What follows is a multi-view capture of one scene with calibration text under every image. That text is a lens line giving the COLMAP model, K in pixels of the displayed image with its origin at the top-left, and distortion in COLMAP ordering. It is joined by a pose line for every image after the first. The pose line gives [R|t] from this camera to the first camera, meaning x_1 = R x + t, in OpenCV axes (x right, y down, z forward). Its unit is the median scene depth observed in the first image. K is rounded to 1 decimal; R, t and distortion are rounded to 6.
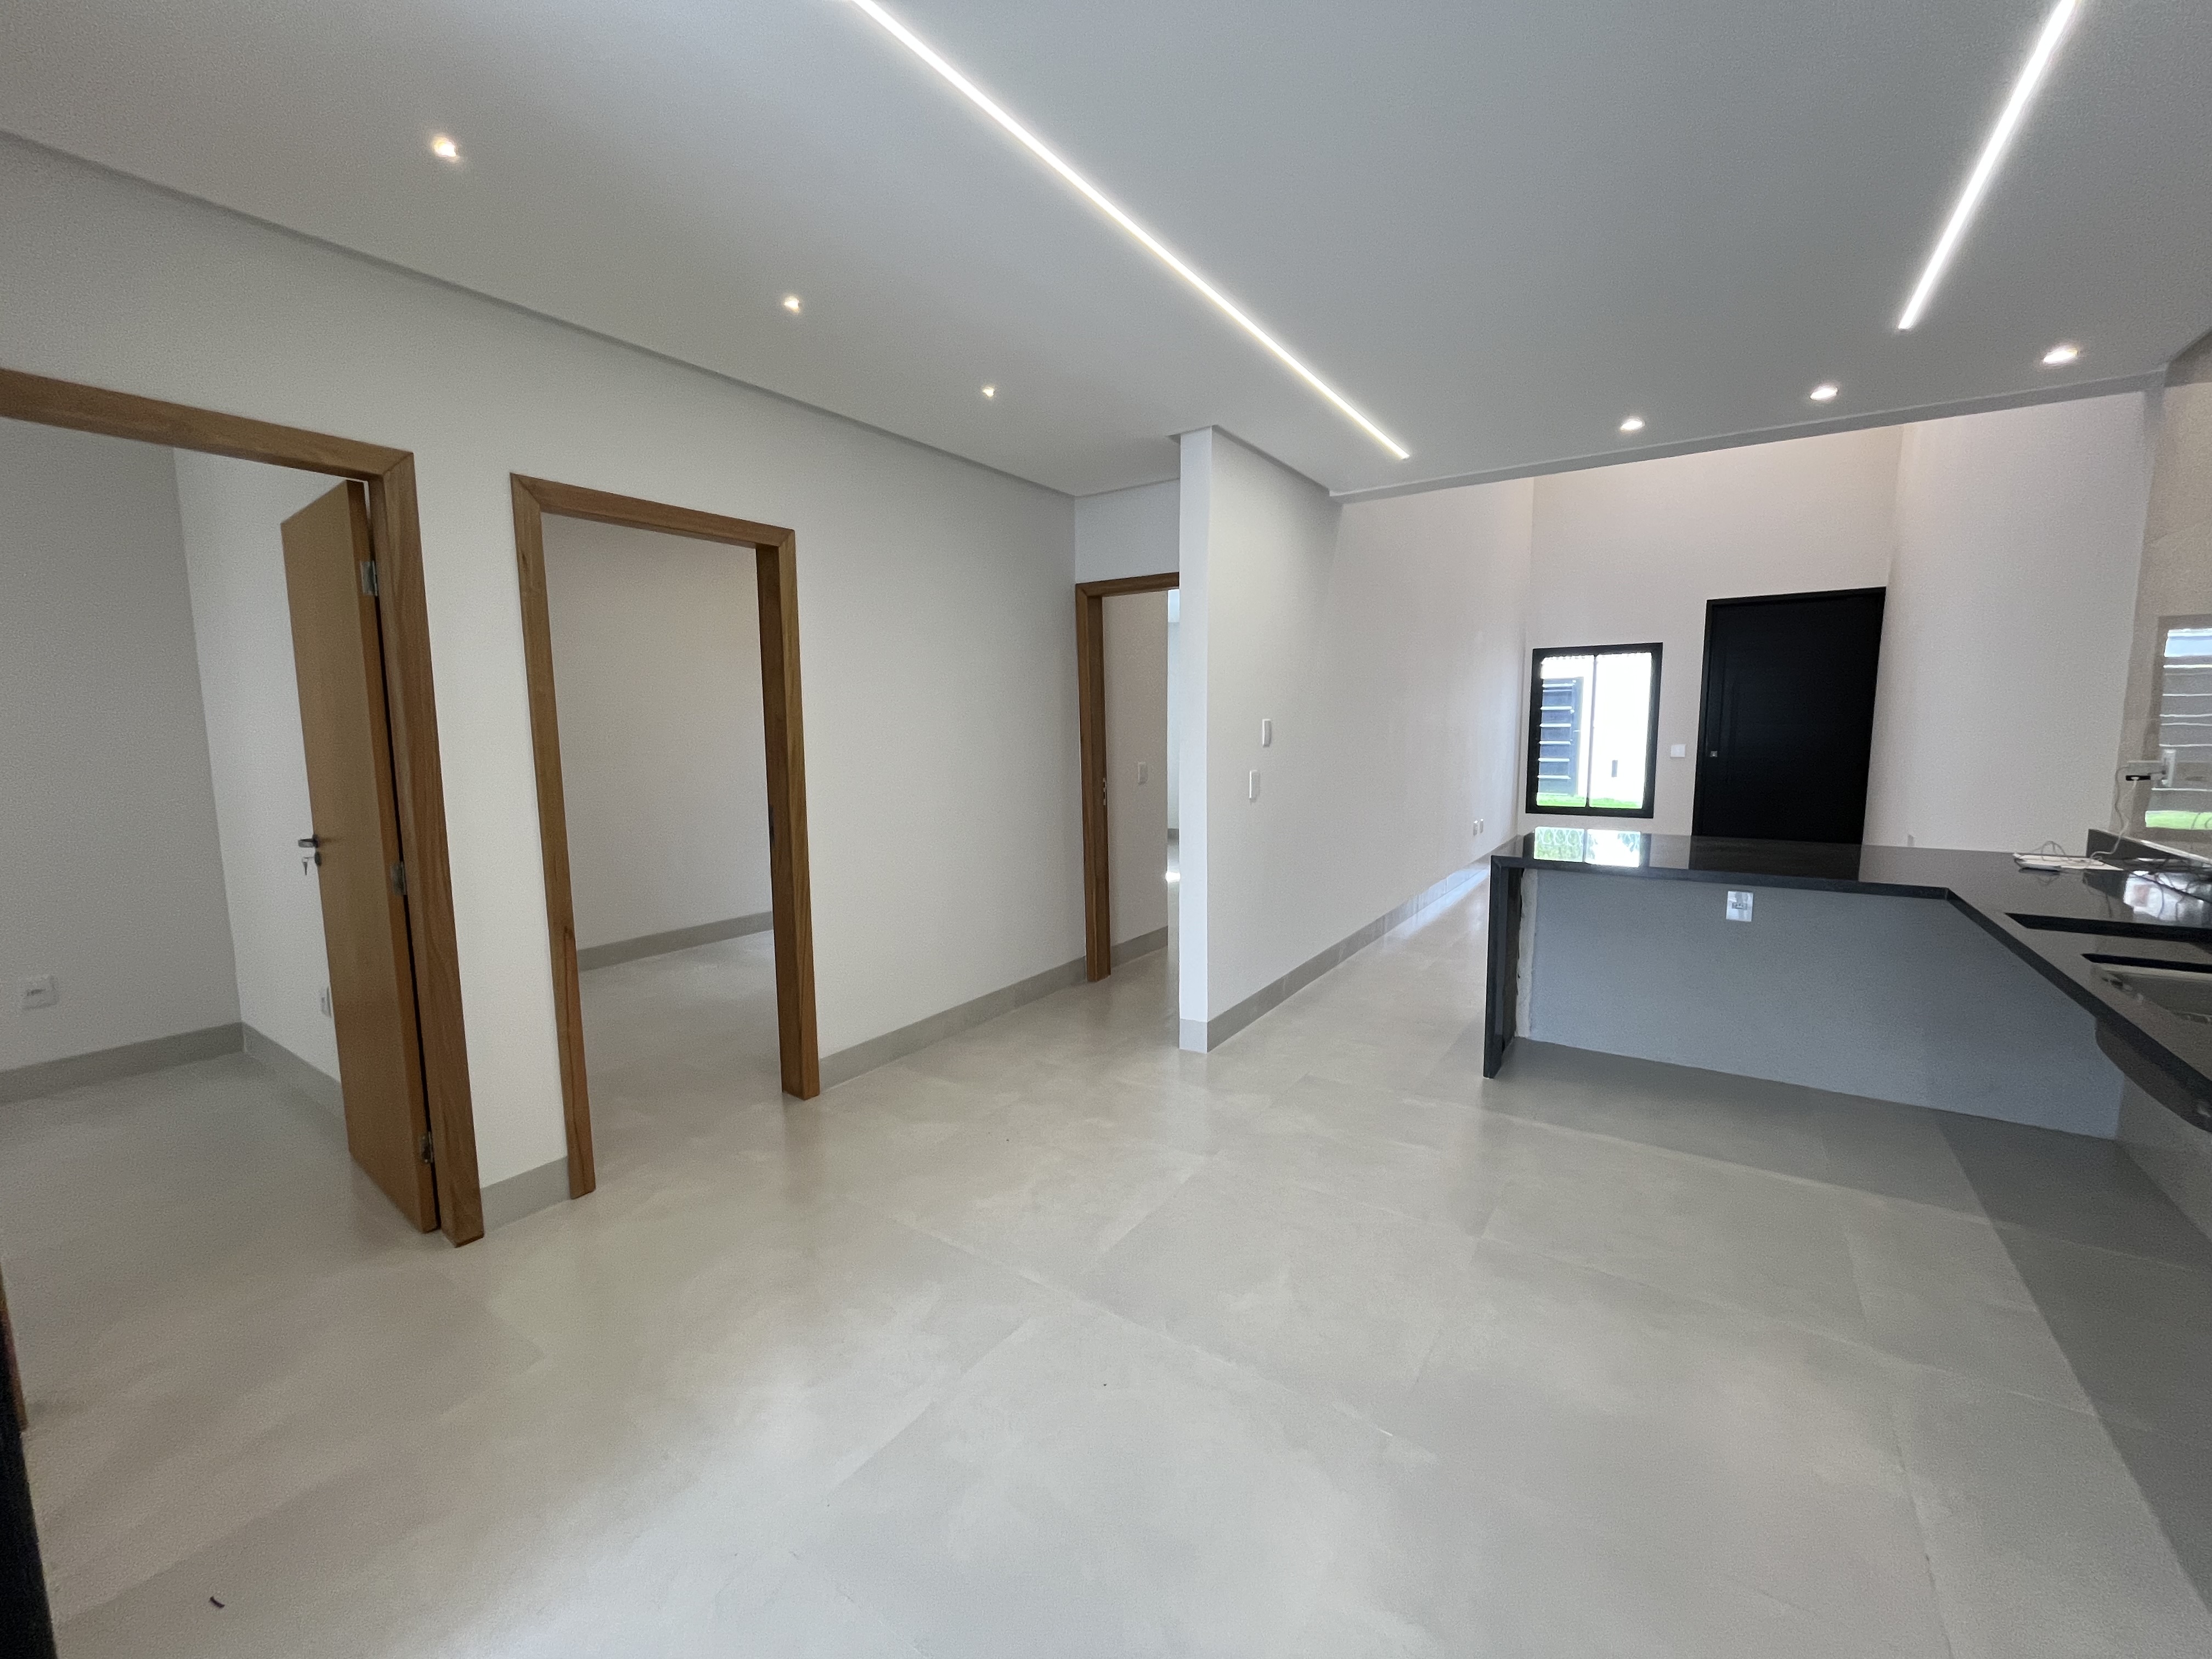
lens RADIAL K [[896.9, 0, 1100.3], [0, 896.9, 834.2], [0, 0, 1]] dist [-0.003185, 0.000745]
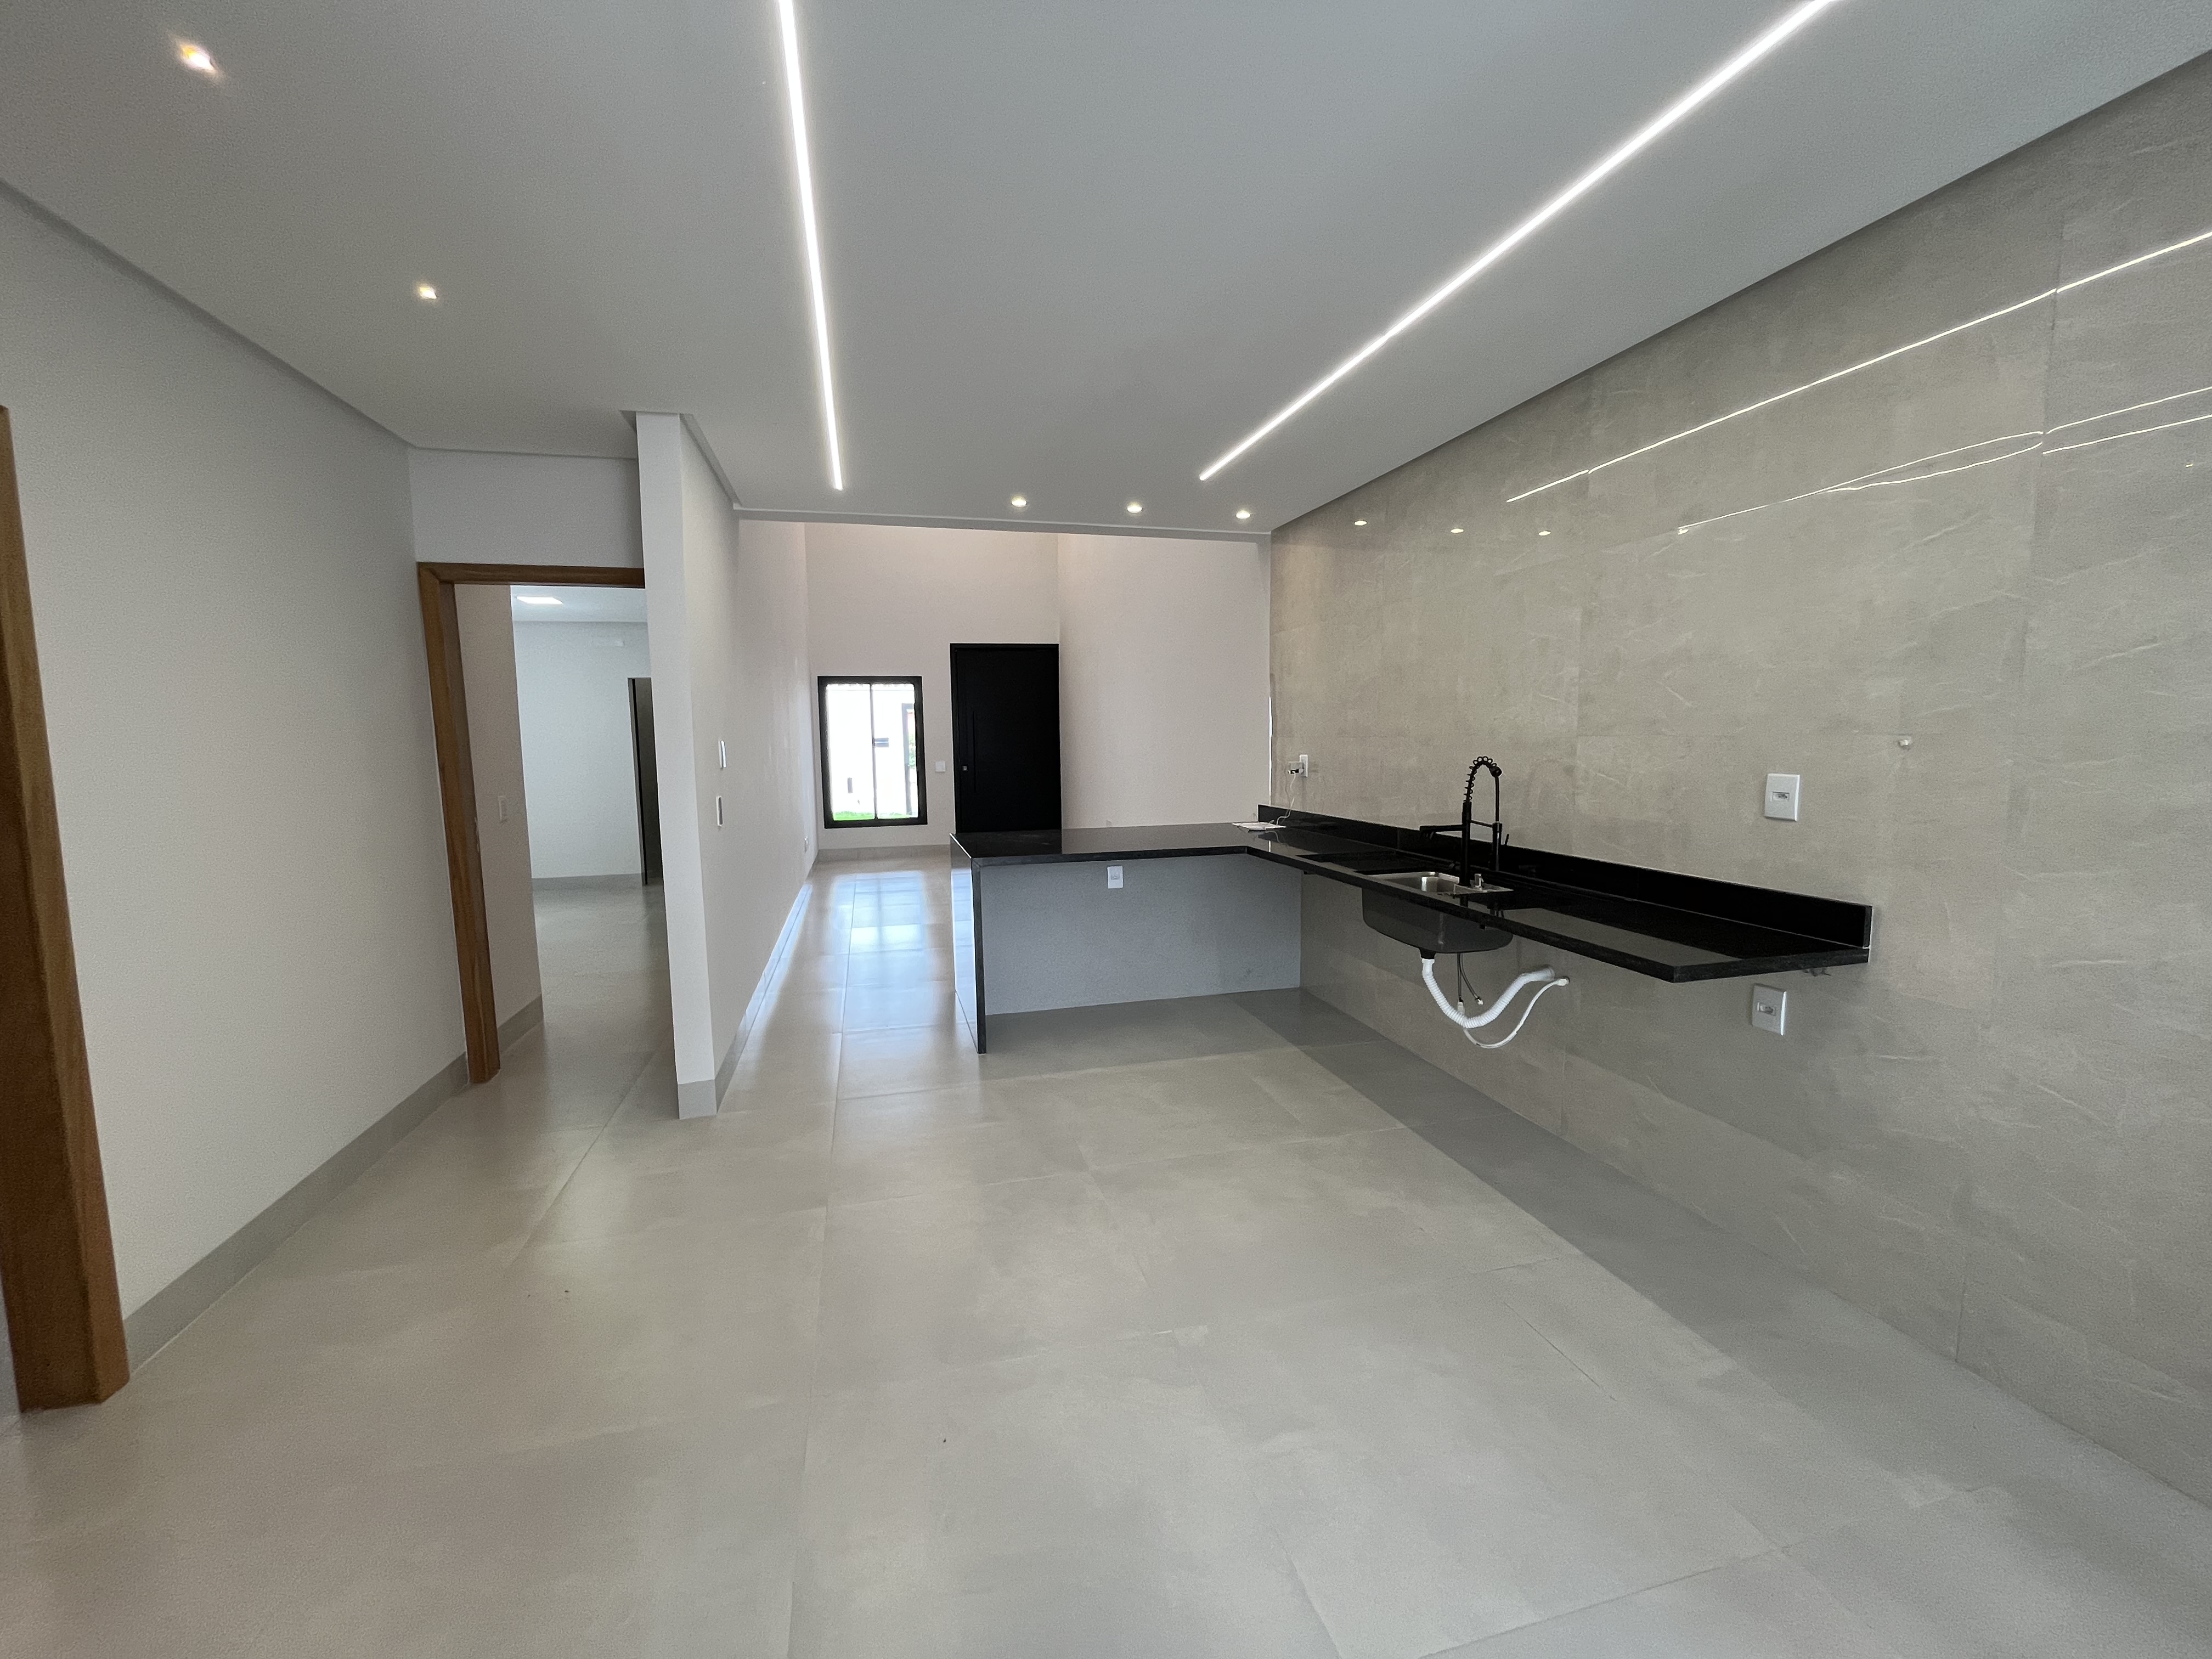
lens RADIAL K [[896.9, 0, 1093.1], [0, 896.9, 838.7], [0, 0, 1]] dist [-0.003185, 0.000745]
pose [[0.660670, -0.083865, 0.745977, -0.232632], [0.099470, 0.994757, 0.023738, -0.009721], [-0.744057, 0.058519, 0.665548, 0.095621]]
